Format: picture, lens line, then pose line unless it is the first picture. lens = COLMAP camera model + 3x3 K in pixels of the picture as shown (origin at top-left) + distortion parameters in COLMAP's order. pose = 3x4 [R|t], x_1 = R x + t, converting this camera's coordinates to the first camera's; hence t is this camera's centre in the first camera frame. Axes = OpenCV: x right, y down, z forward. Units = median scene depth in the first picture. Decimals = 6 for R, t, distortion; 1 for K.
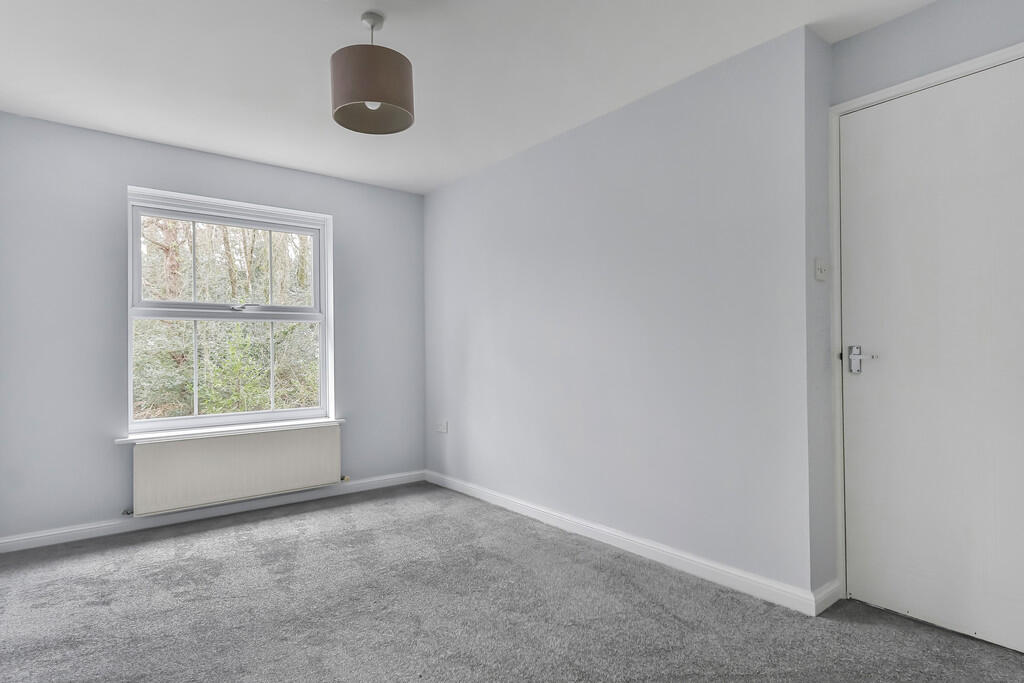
lens RADIAL K [[547.6, 0, 515.1], [0, 547.6, 344.2], [0, 0, 1]] dist [-0.000480, -0.001206]
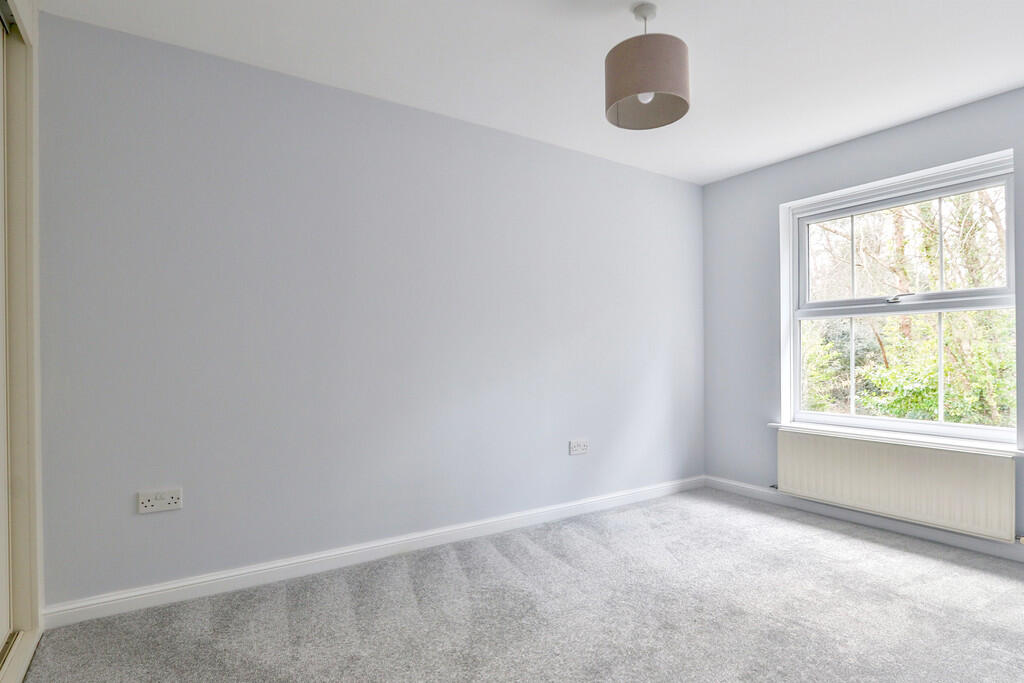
lens RADIAL K [[547.6, 0, 533.8], [0, 547.6, 354.9], [0, 0, 1]] dist [-0.000480, -0.001206]
pose [[-0.067604, 0.012870, -0.997629, 0.485591], [0.010723, 0.999868, 0.012172, 0.006543], [0.997655, -0.009875, -0.067733, 0.566085]]
